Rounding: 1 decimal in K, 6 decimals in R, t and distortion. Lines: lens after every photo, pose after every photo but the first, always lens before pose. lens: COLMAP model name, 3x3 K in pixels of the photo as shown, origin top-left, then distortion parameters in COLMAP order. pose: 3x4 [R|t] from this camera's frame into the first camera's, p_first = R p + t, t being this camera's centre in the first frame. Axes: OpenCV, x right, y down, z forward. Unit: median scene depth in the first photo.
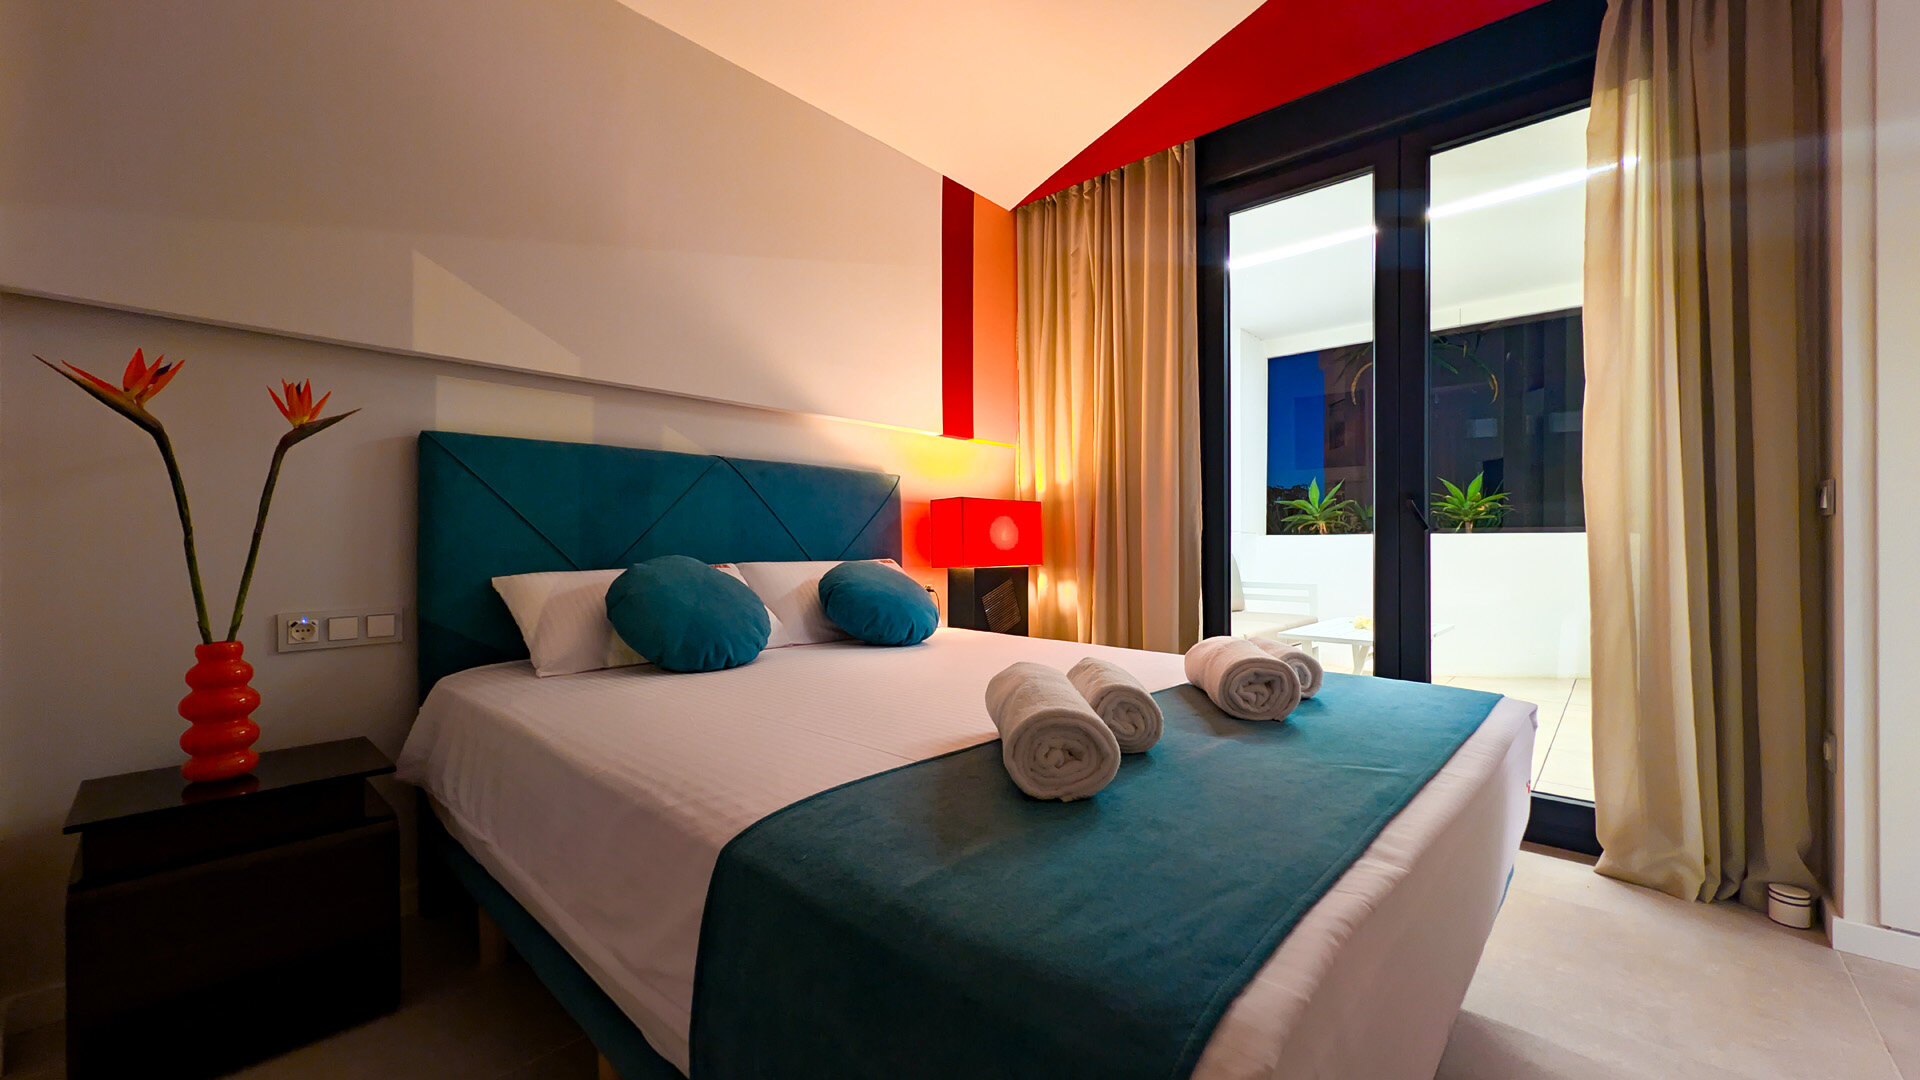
lens RADIAL K [[729.6, 0, 955.1], [0, 729.6, 537.8], [0, 0, 1]] dist [0.000254, -0.000002]
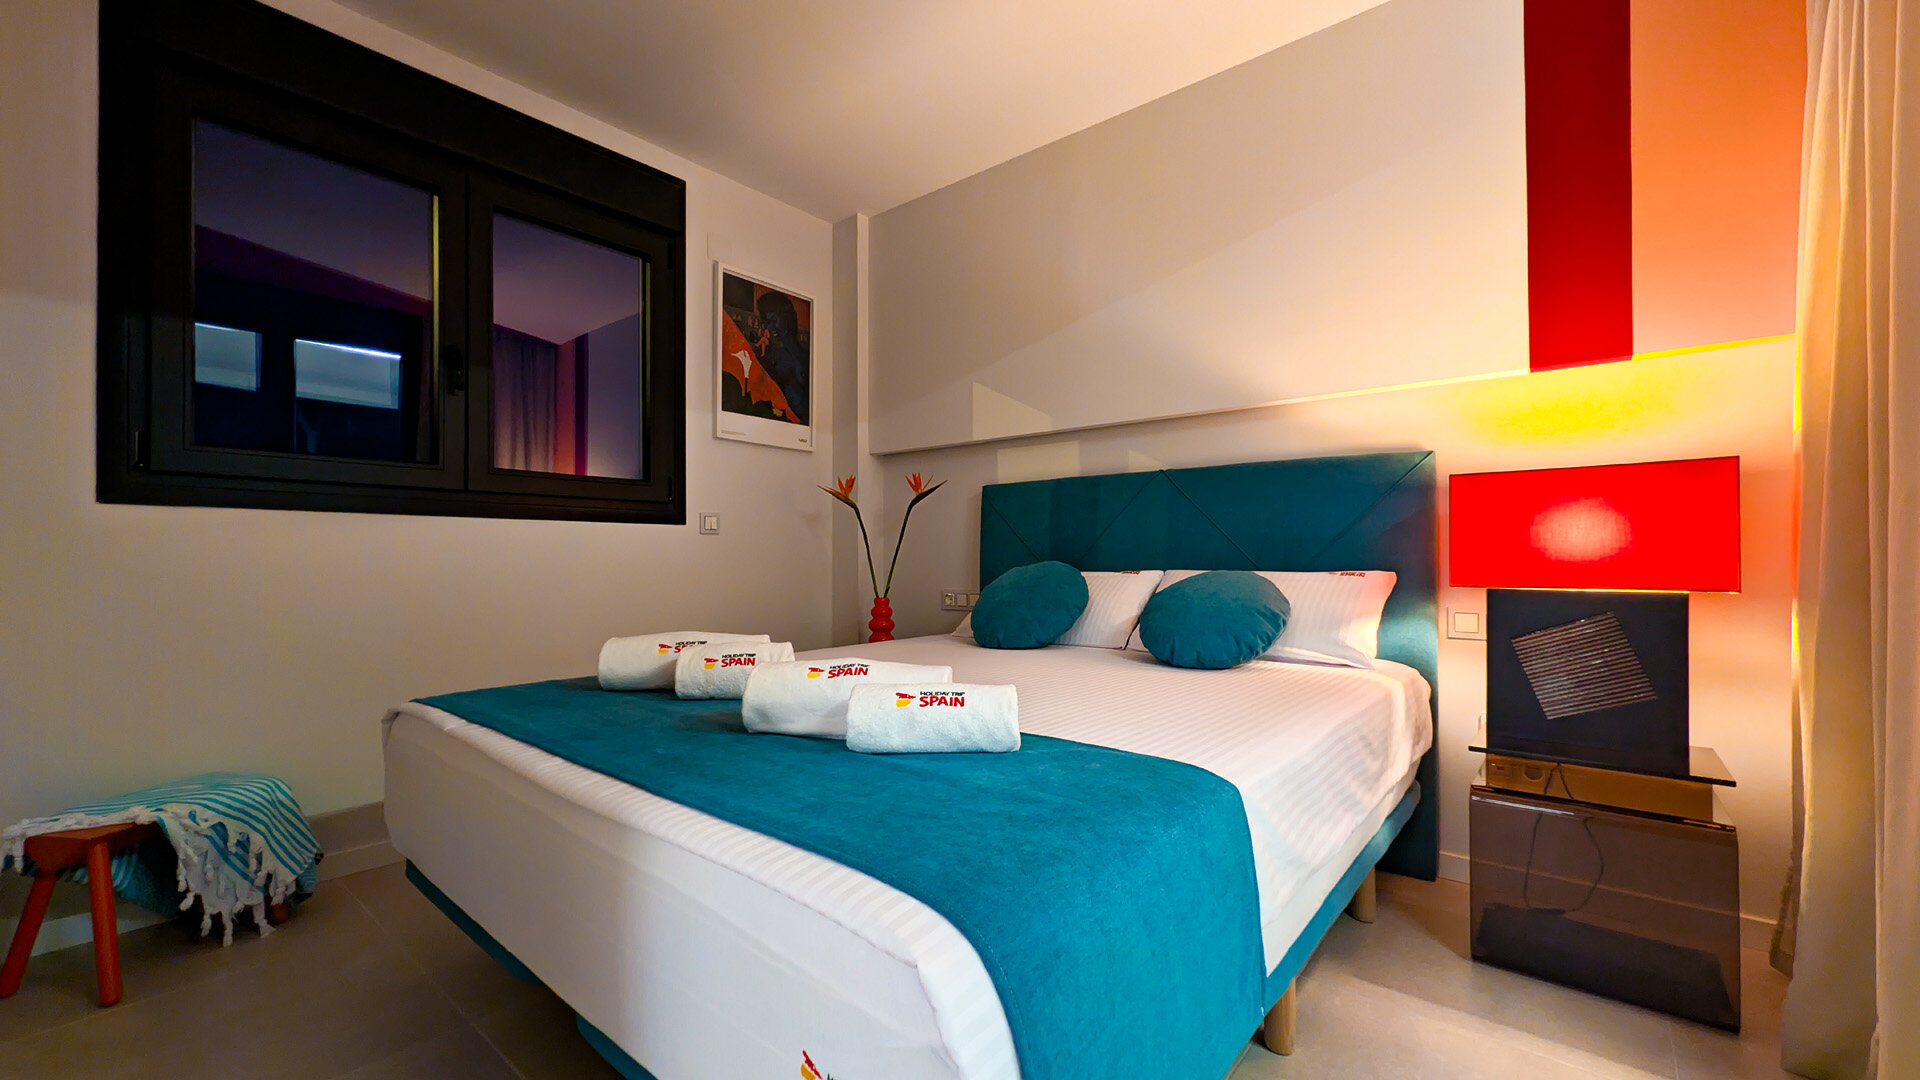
lens RADIAL K [[729.6, 0, 957.2], [0, 729.6, 555.4], [0, 0, 1]] dist [0.000254, -0.000002]
pose [[0.073800, -0.006753, -0.997250, 1.001615], [0.007535, 0.999952, -0.006213, 0.024748], [0.997245, -0.007055, 0.073847, 0.862946]]
